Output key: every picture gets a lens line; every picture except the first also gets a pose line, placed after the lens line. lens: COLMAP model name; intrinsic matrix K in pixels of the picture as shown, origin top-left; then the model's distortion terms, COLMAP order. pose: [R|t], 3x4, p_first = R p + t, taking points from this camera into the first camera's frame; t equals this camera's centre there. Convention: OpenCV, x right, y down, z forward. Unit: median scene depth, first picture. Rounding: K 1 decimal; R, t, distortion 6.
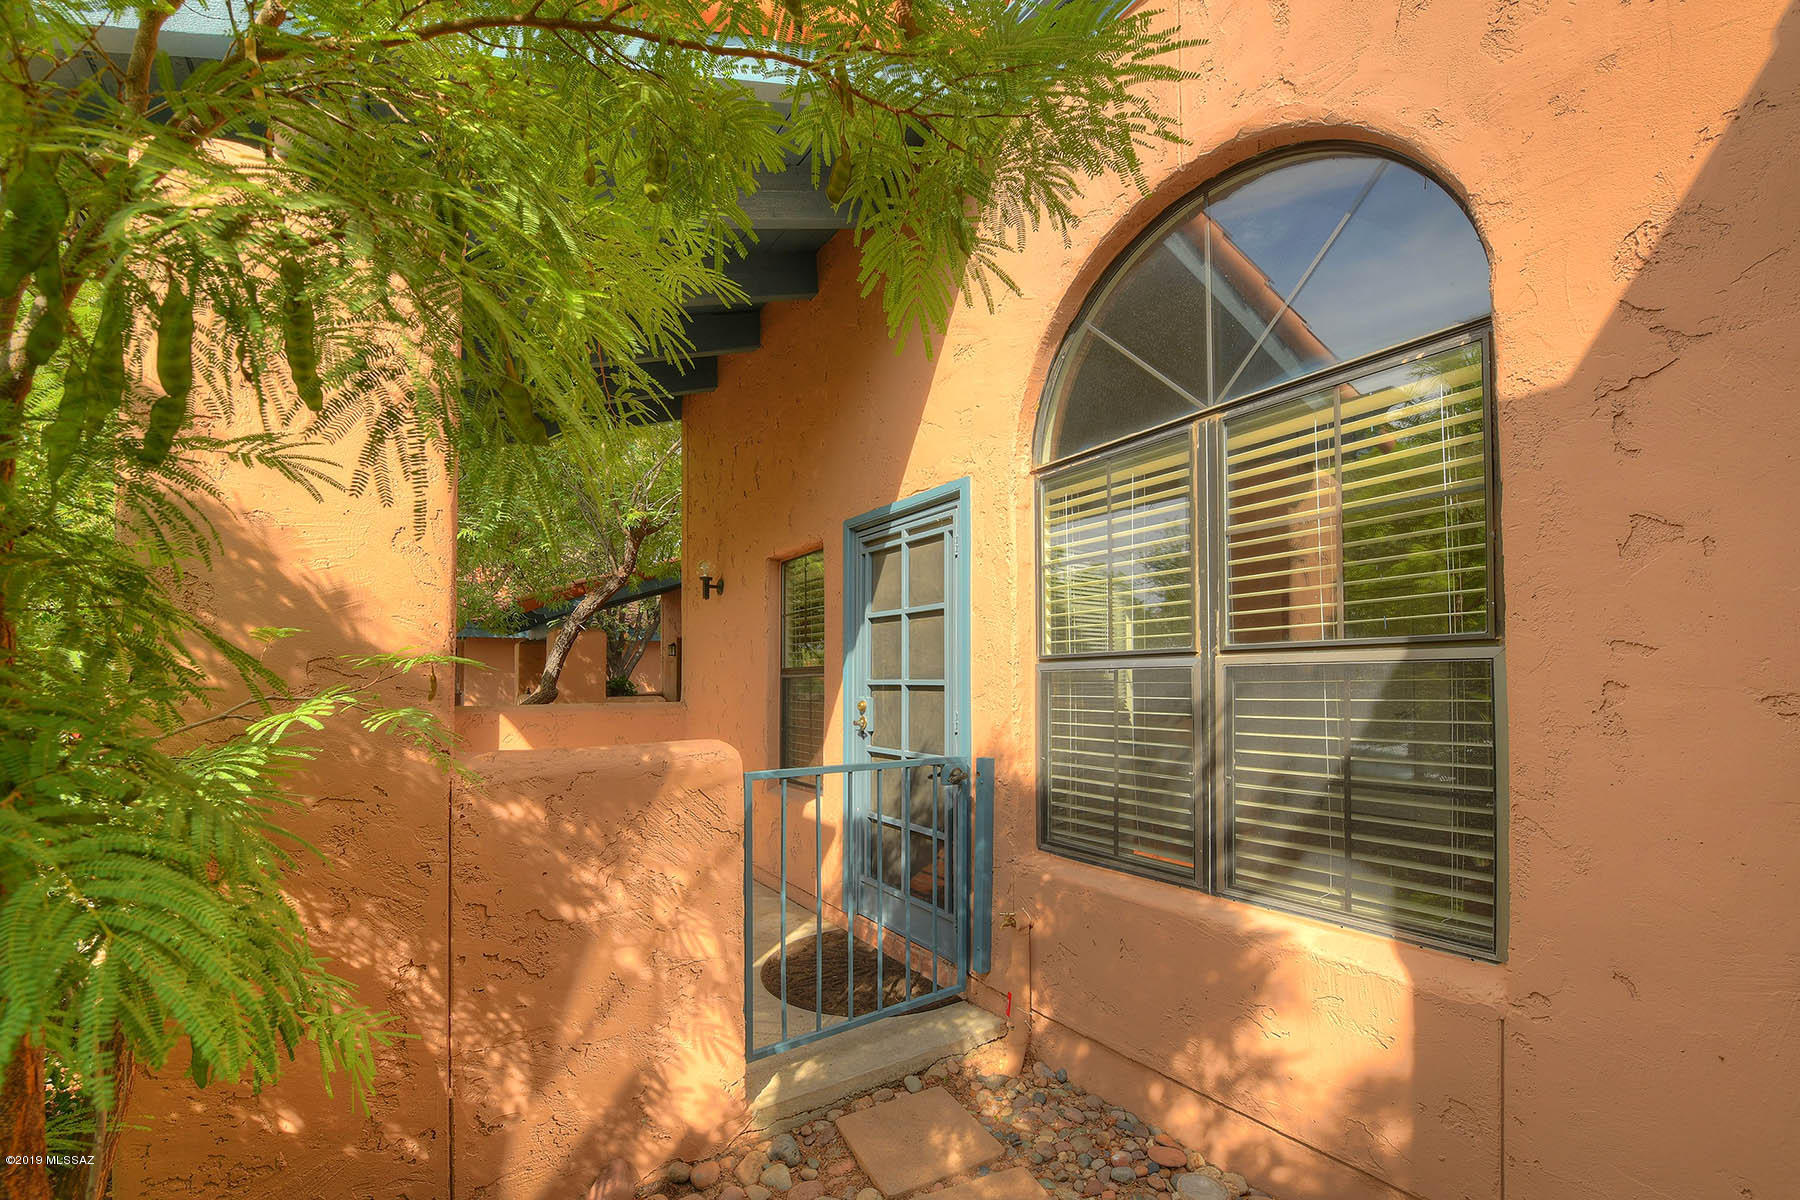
lens RADIAL K [[732.1, 0, 894.6], [0, 732.1, 688.6], [0, 0, 1]] dist [-0.000517, -0.000140]
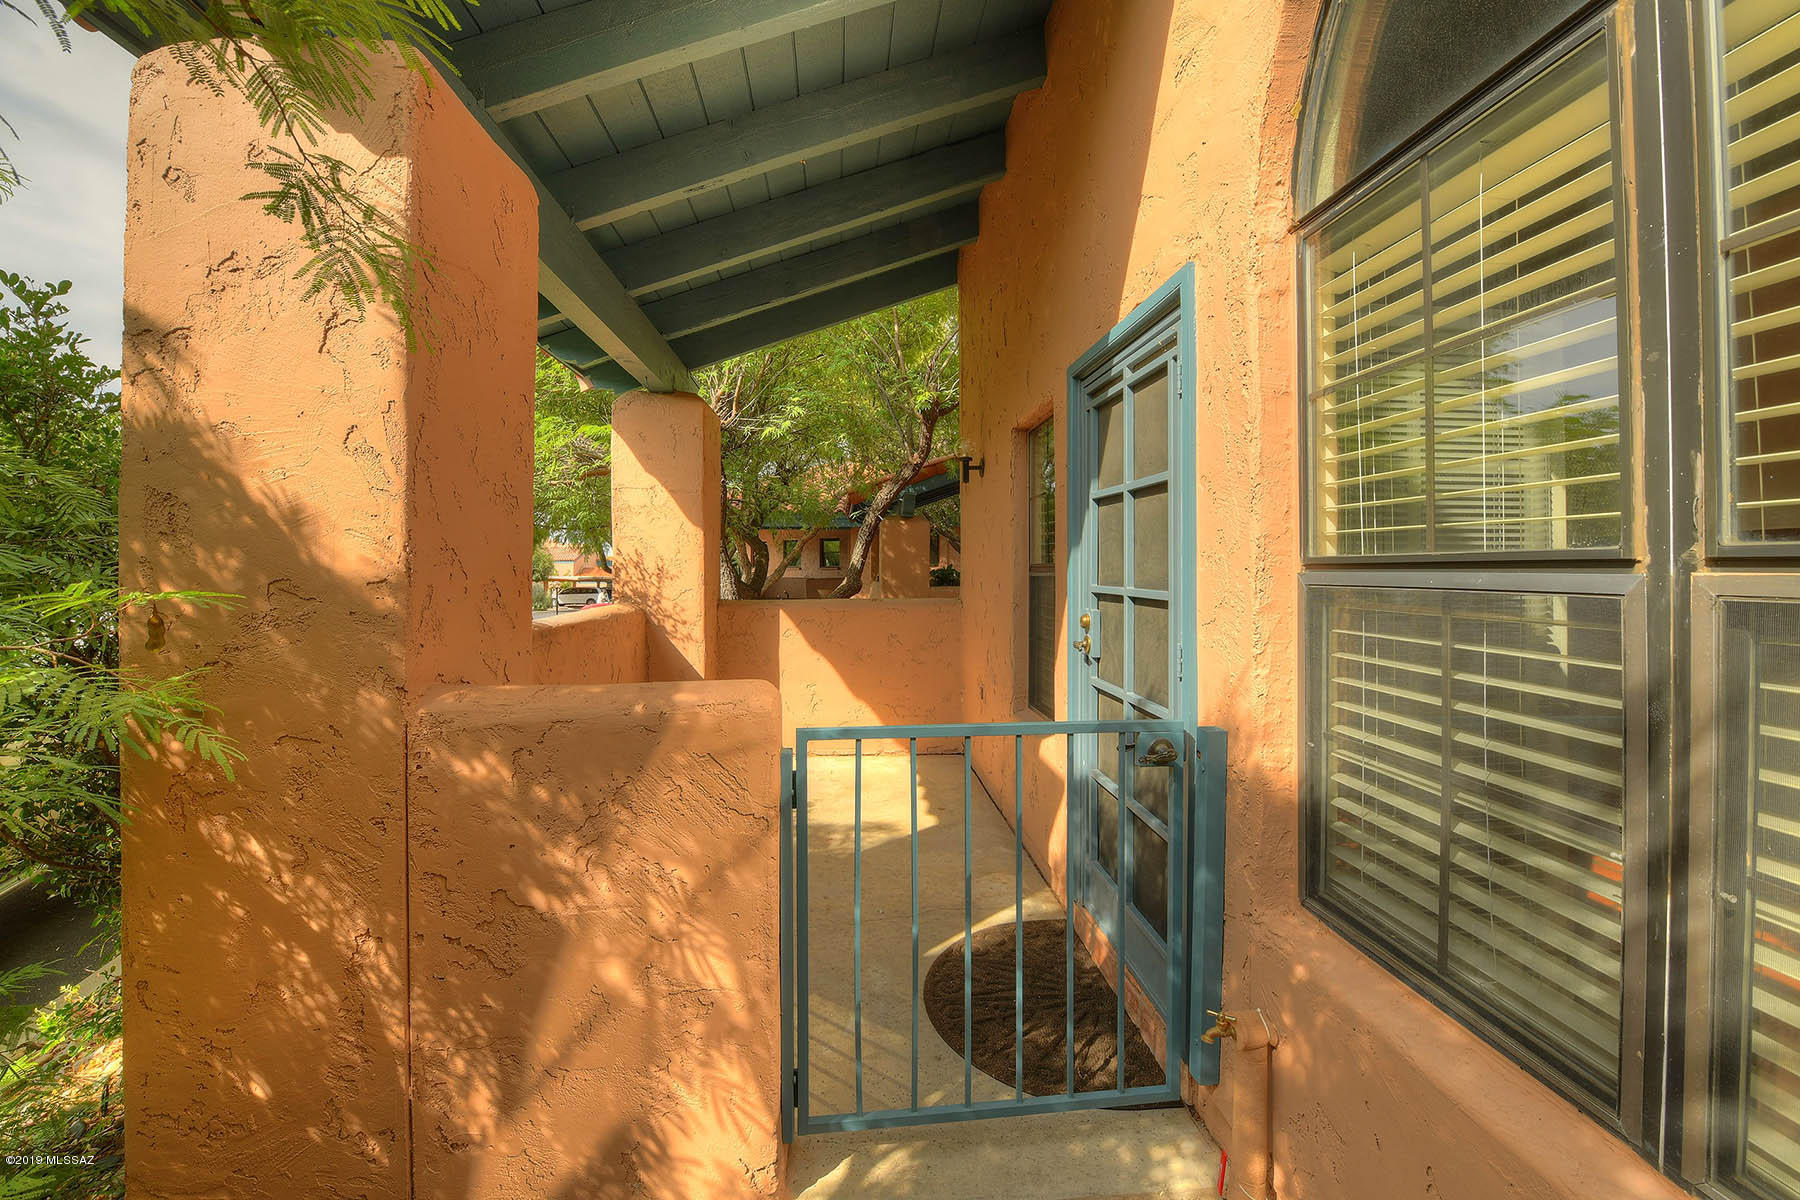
lens RADIAL K [[741.8, 0, 909.3], [0, 741.8, 574.0], [0, 0, 1]] dist [-0.000934, -0.008281]
pose [[0.873267, 0.002388, -0.487236, 0.259578], [0.000821, 0.999979, 0.006373, -0.045127], [0.487241, -0.005965, 0.873247, 0.454162]]
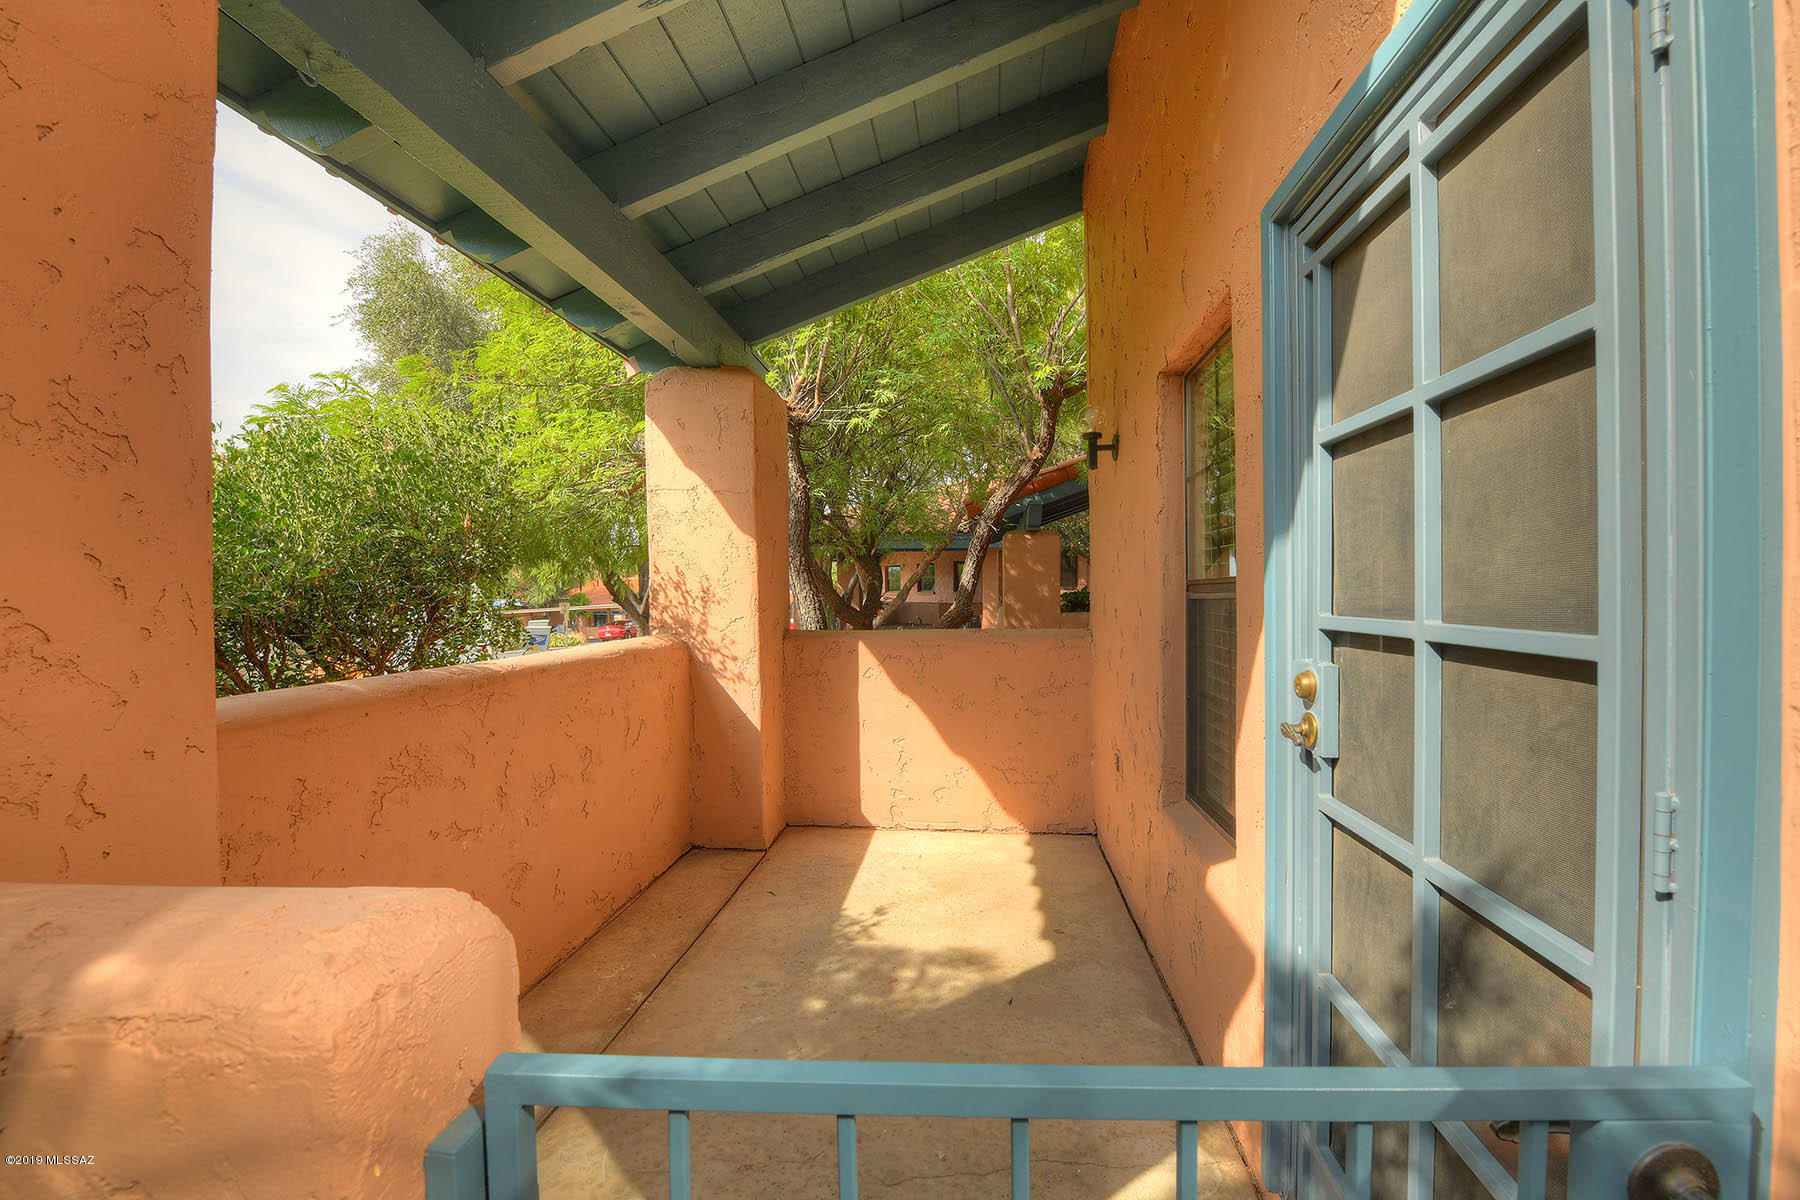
lens RADIAL K [[750.0, 0, 967.1], [0, 750.0, 588.3], [0, 0, 1]] dist [-0.001006, -0.000147]
pose [[0.812102, -0.006672, -0.583478, 0.061489], [0.002477, 0.999965, -0.007988, -0.036657], [0.583510, 0.005041, 0.812090, 0.966431]]
